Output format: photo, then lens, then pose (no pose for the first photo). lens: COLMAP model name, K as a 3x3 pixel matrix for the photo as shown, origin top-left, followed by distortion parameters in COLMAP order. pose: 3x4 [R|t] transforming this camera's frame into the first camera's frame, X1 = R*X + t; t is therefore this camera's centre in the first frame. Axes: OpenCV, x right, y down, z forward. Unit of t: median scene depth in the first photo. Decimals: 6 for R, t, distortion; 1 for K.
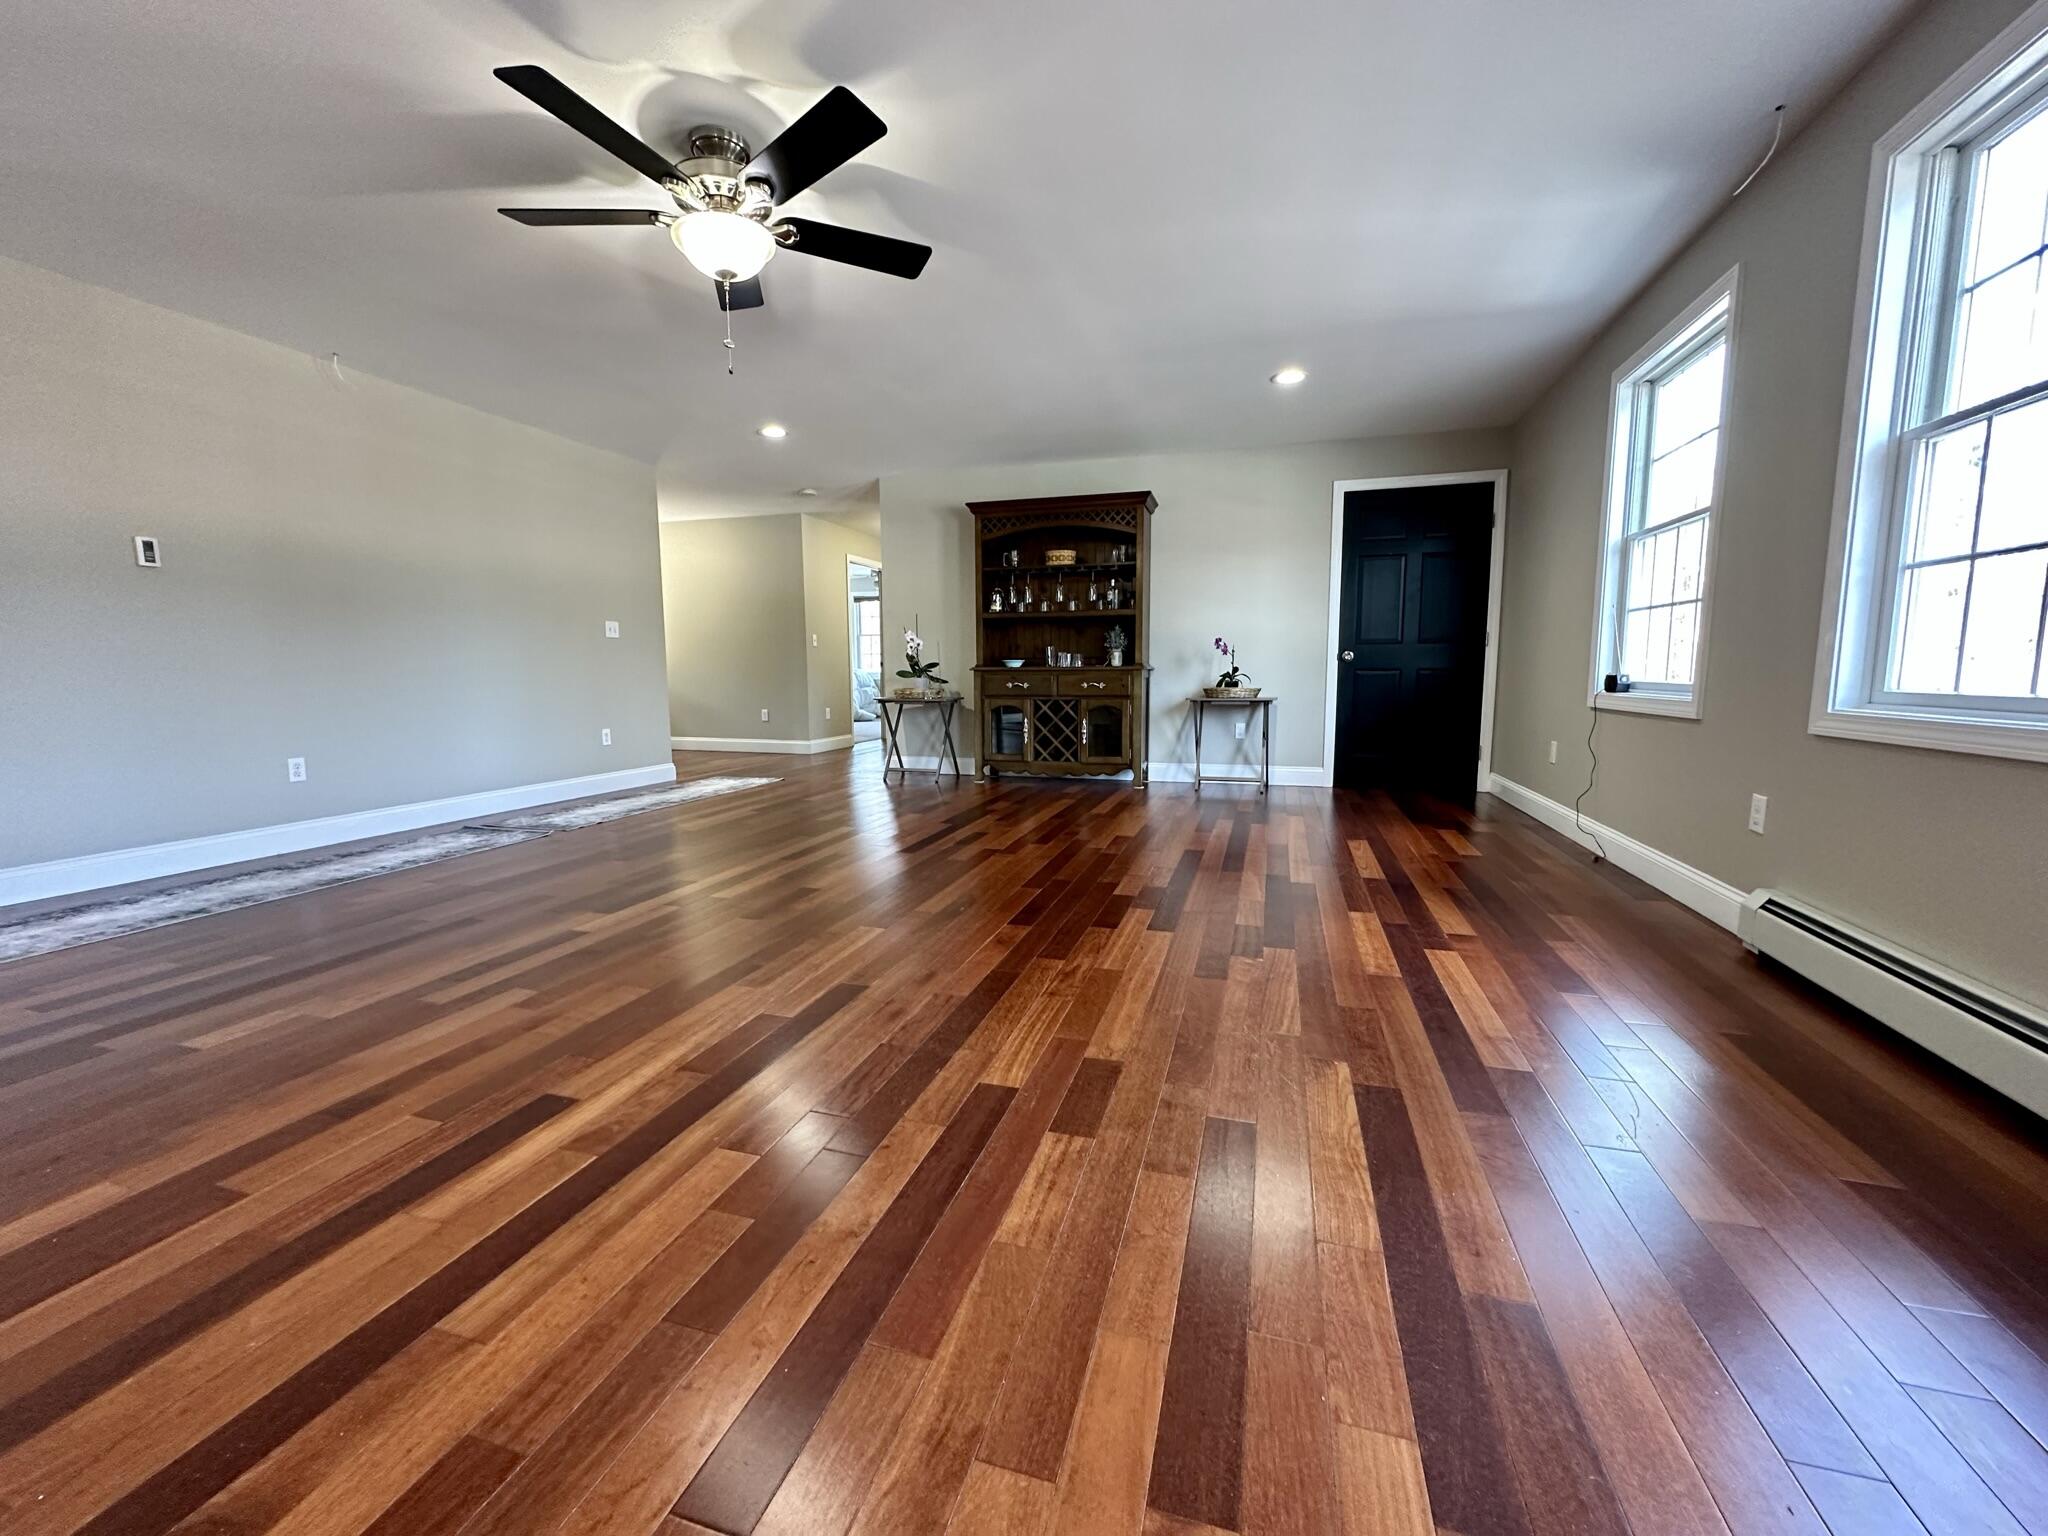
lens RADIAL K [[813.2, 0, 1021.4], [0, 813.2, 767.8], [0, 0, 1]] dist [-0.002417, 0.000414]
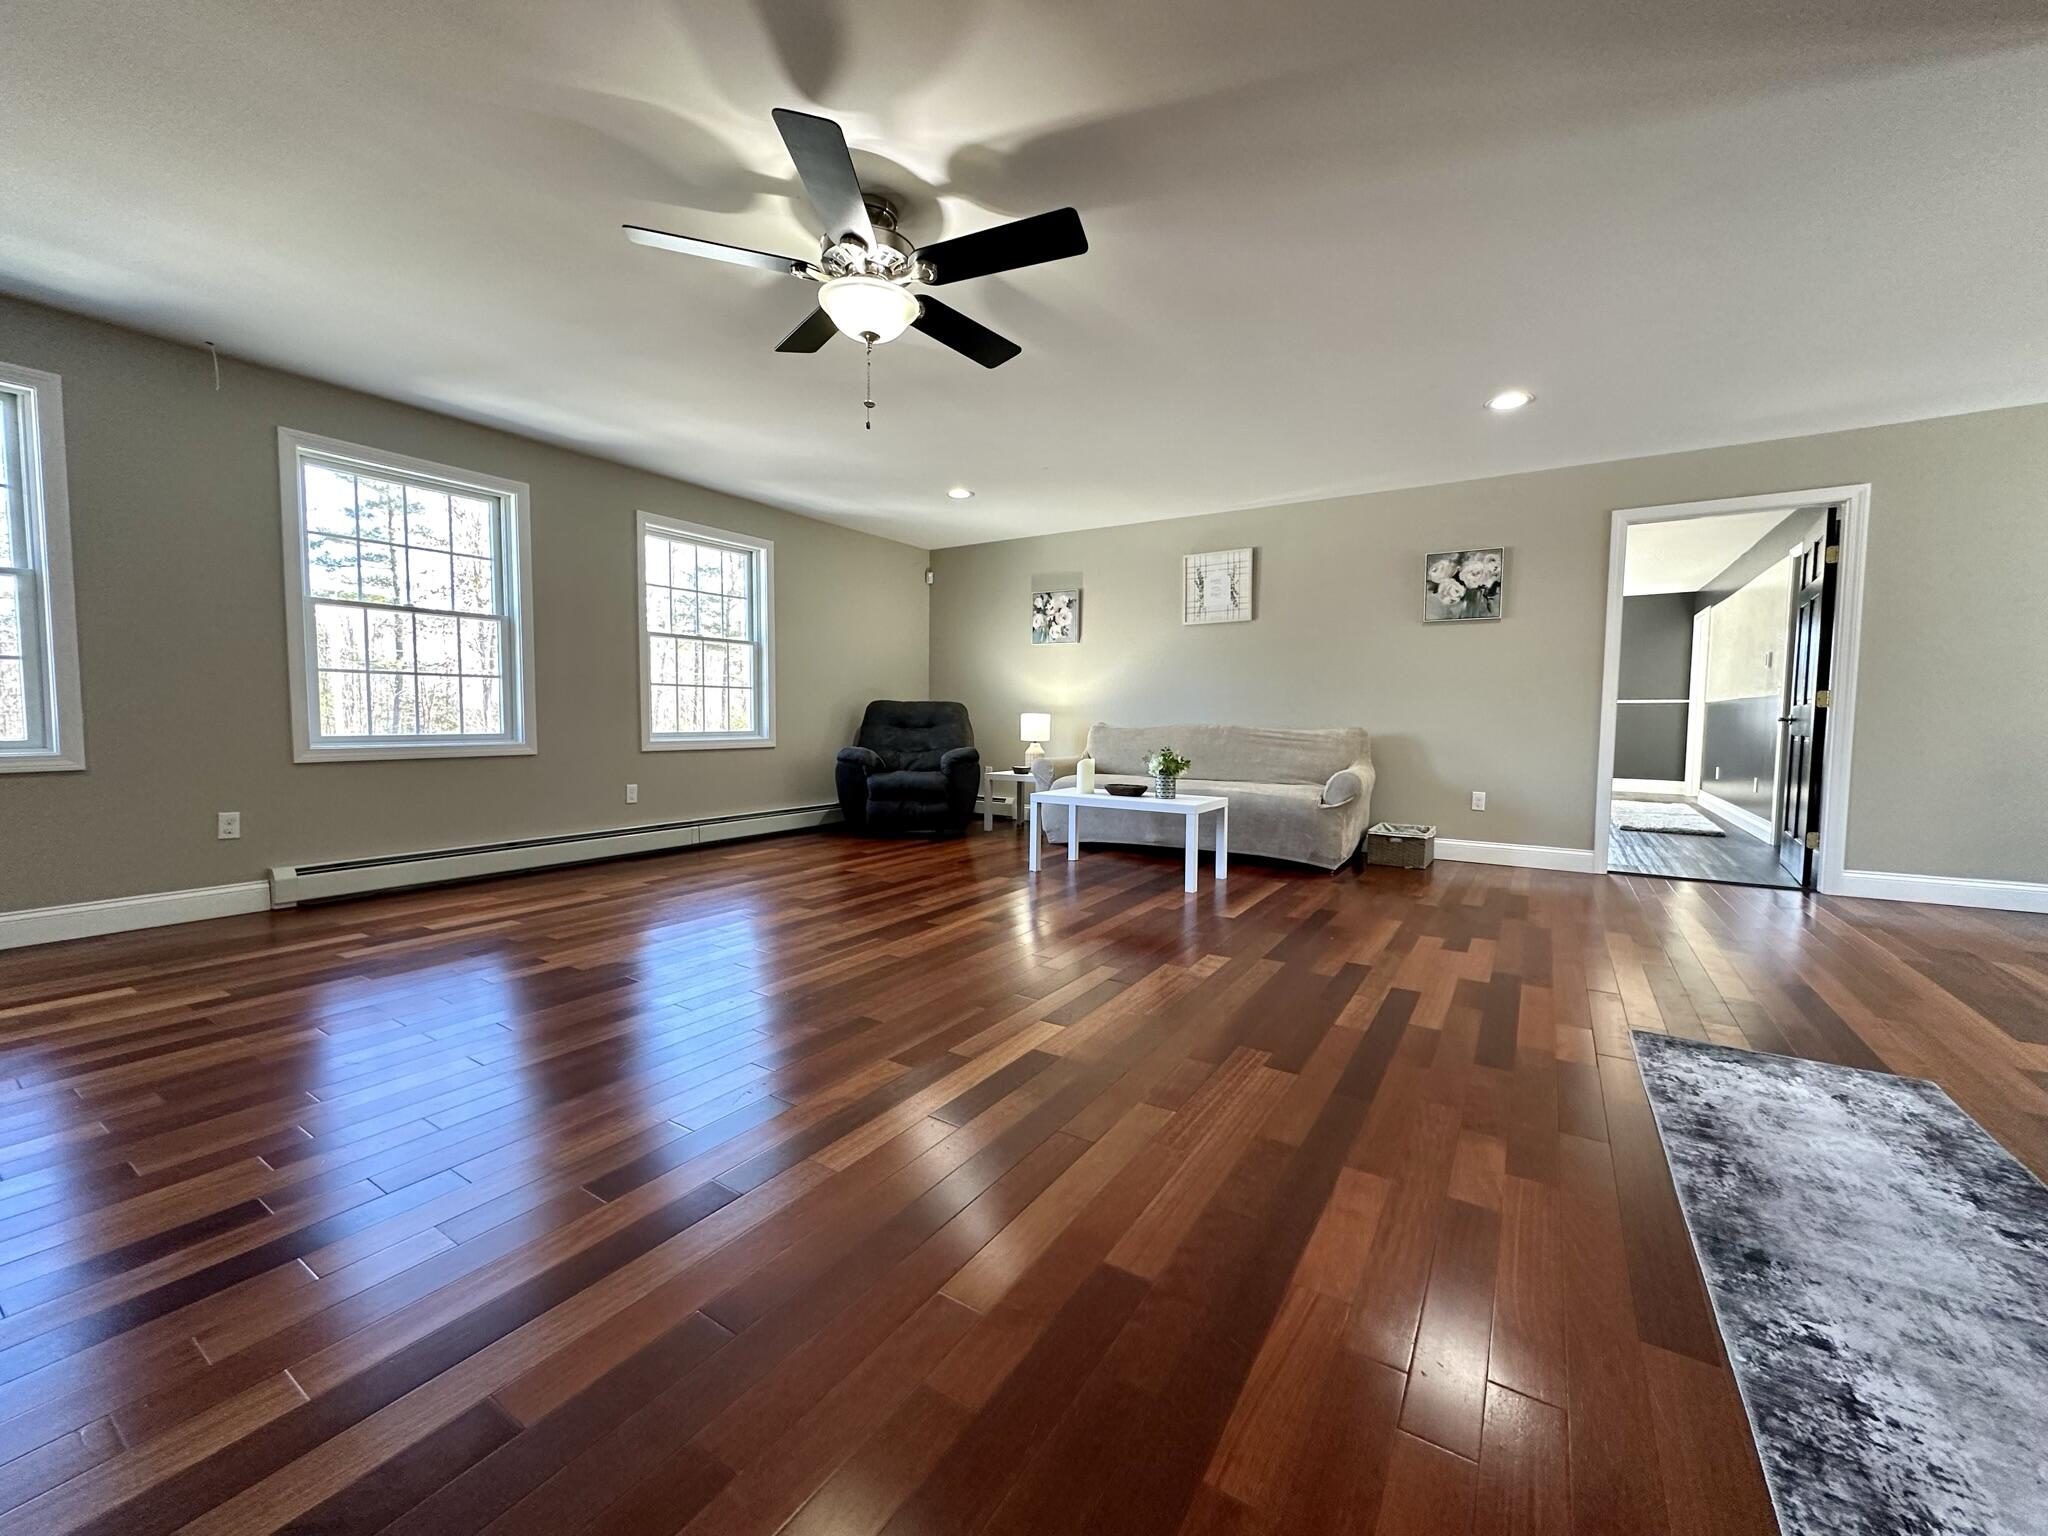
lens RADIAL K [[813.2, 0, 1021.4], [0, 813.2, 767.8], [0, 0, 1]] dist [-0.002417, 0.000414]
pose [[-0.963665, -0.018488, 0.266475, -0.345253], [0.030675, 0.983342, 0.179157, -0.109263], [-0.265348, 0.180821, -0.947045, 0.839673]]
